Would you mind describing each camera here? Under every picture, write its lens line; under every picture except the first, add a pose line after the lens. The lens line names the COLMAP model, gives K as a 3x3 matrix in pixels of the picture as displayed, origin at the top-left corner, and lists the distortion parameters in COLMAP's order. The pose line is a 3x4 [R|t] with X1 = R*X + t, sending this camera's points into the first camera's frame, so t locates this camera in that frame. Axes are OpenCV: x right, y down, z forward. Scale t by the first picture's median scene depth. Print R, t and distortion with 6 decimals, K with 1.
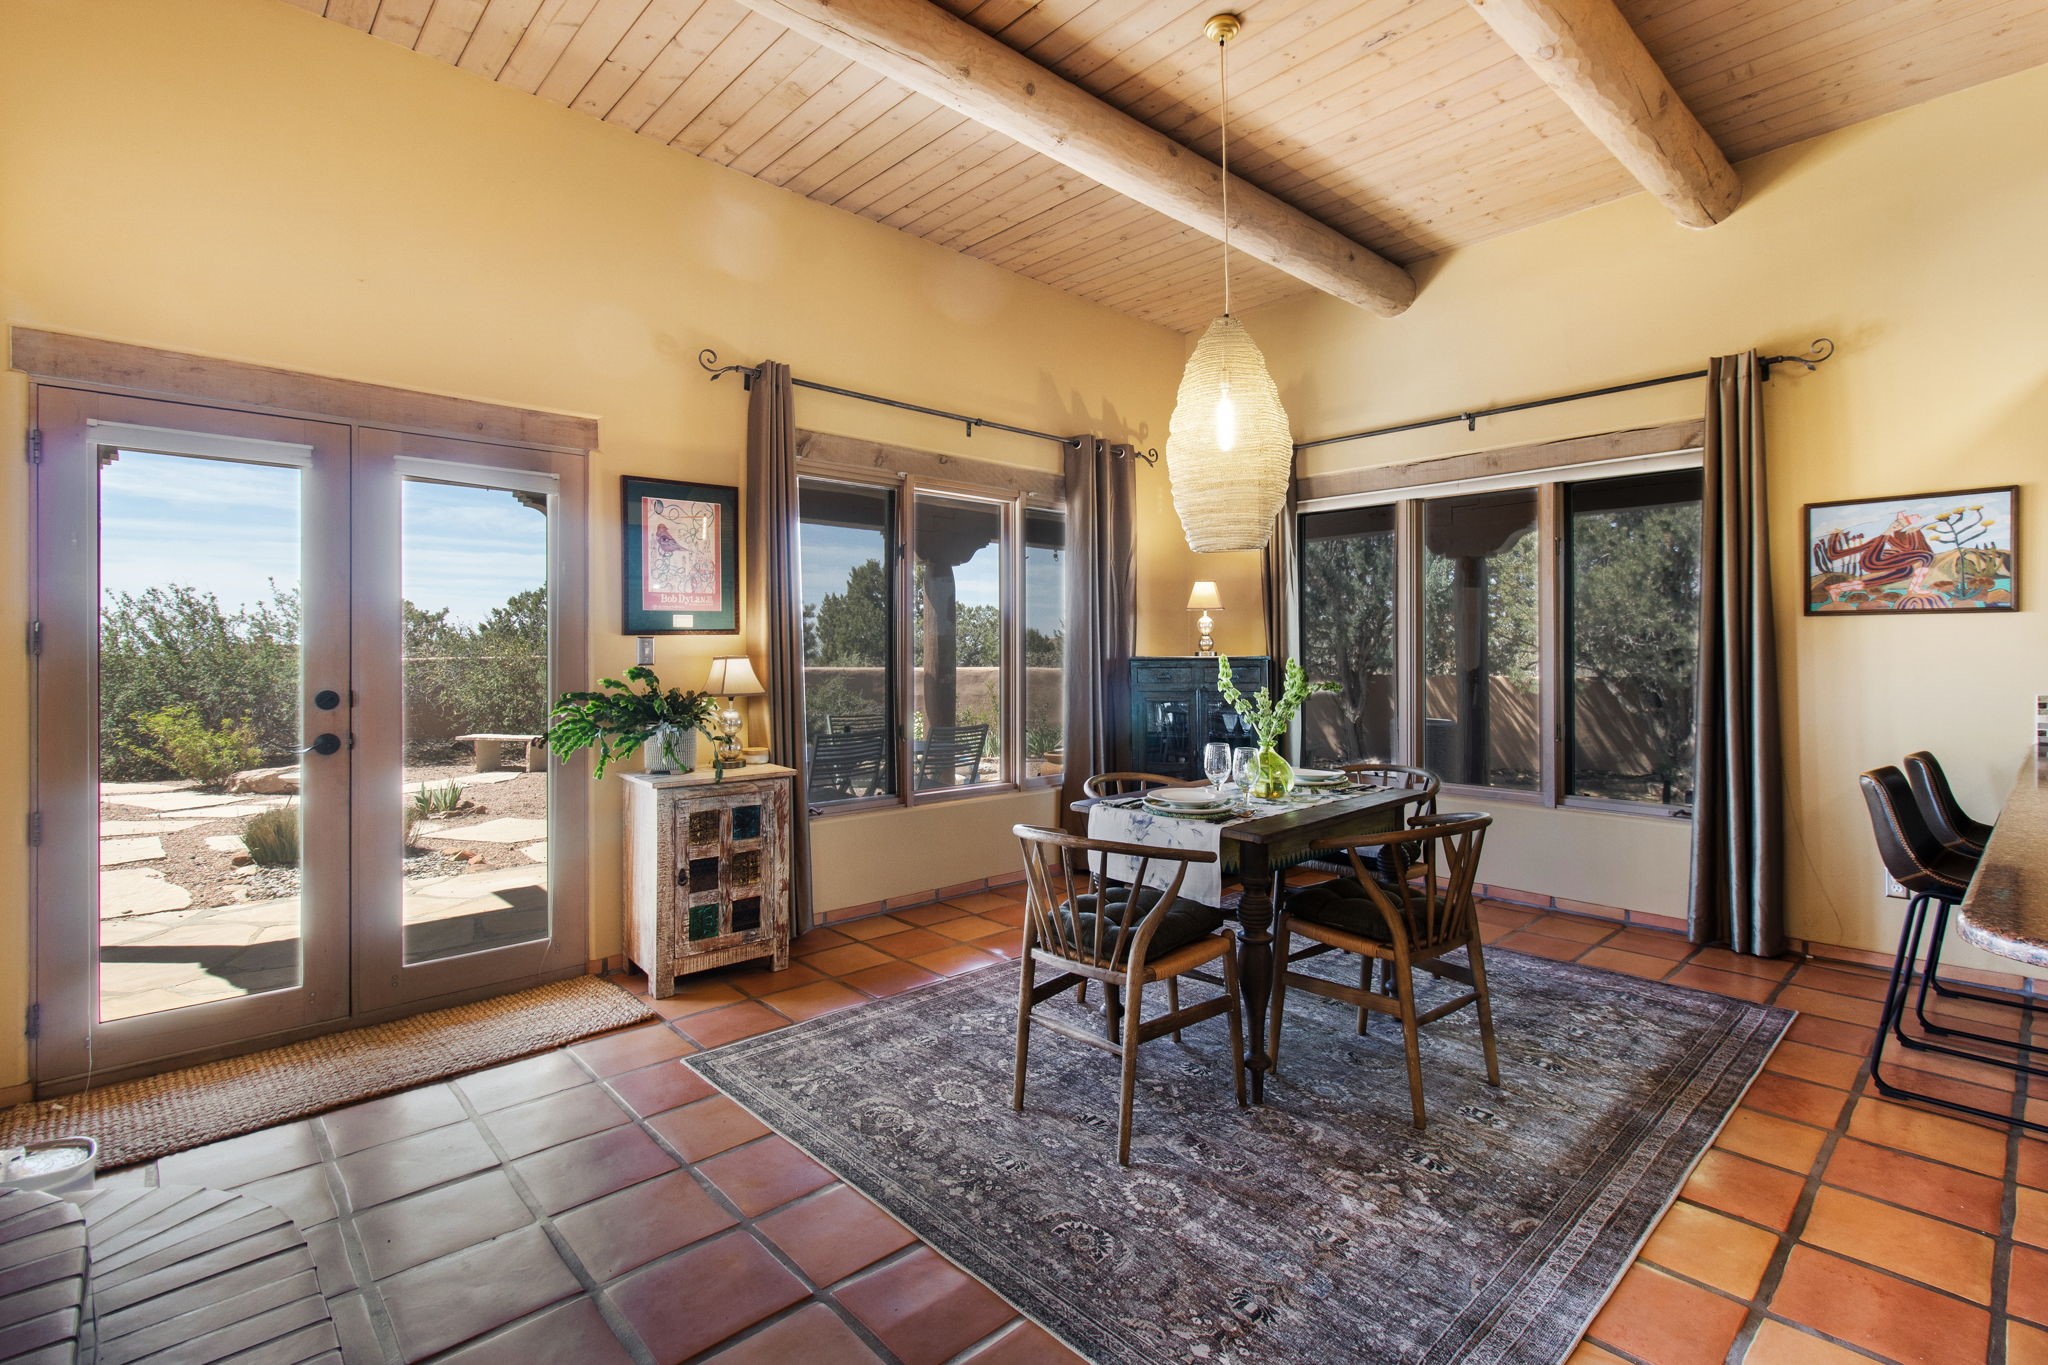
lens RADIAL K [[954.0, 0, 1071.0], [0, 954.0, 654.9], [0, 0, 1]] dist [0.002196, 0.000175]
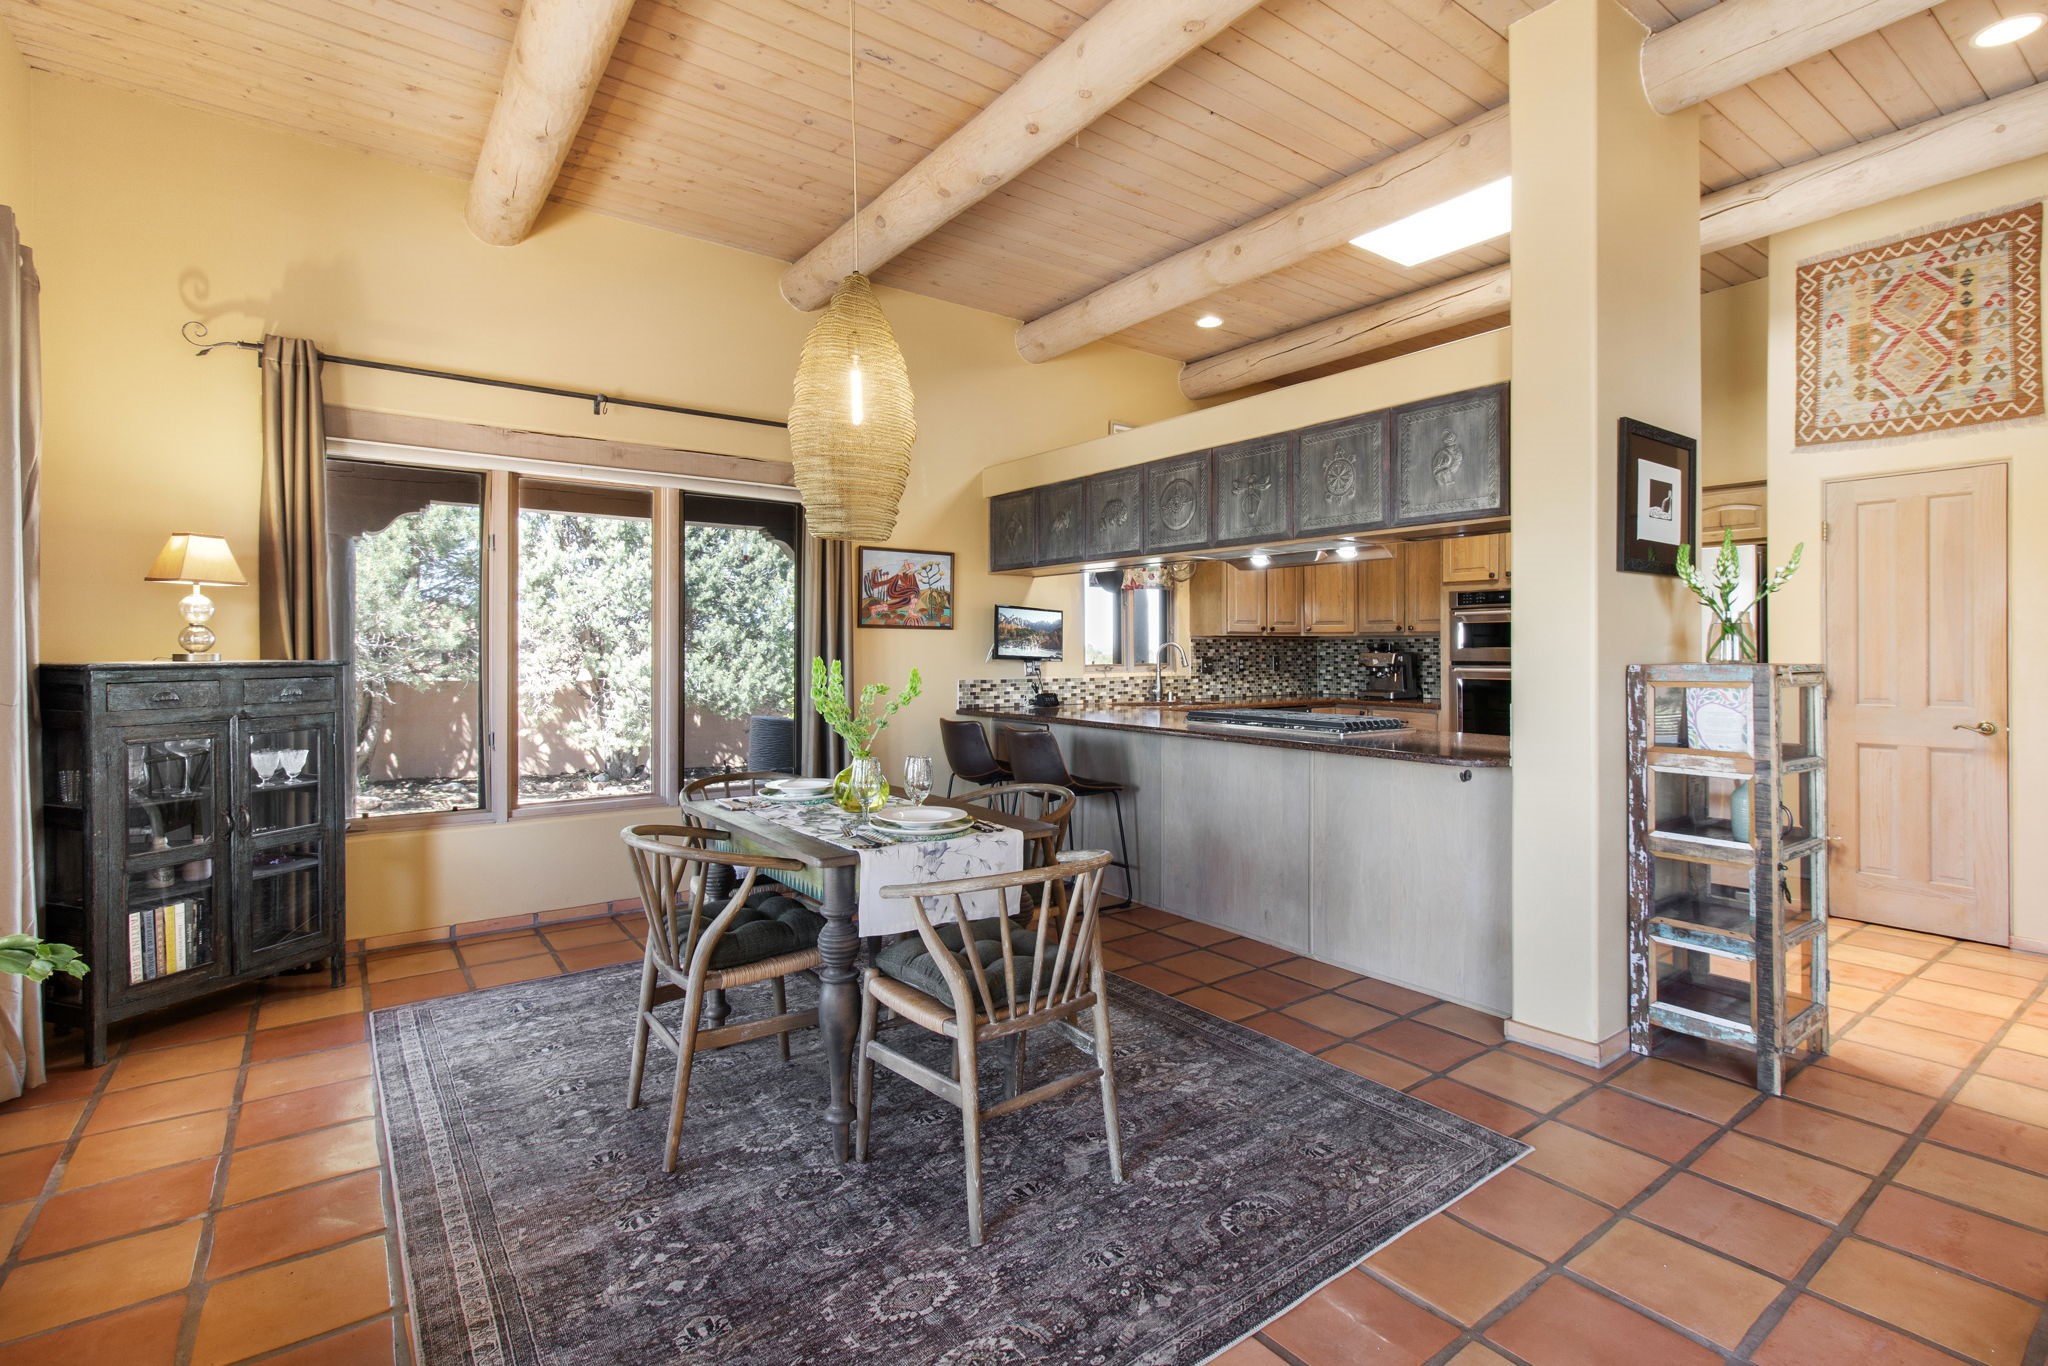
lens RADIAL K [[954.0, 0, 1027.8], [0, 954.0, 661.6], [0, 0, 1]] dist [0.002196, 0.000175]
pose [[0.128883, -0.011568, 0.991592, -0.606464], [-0.000586, 0.999931, 0.011741, -0.008529], [-0.991660, -0.002094, 0.128868, 0.633822]]
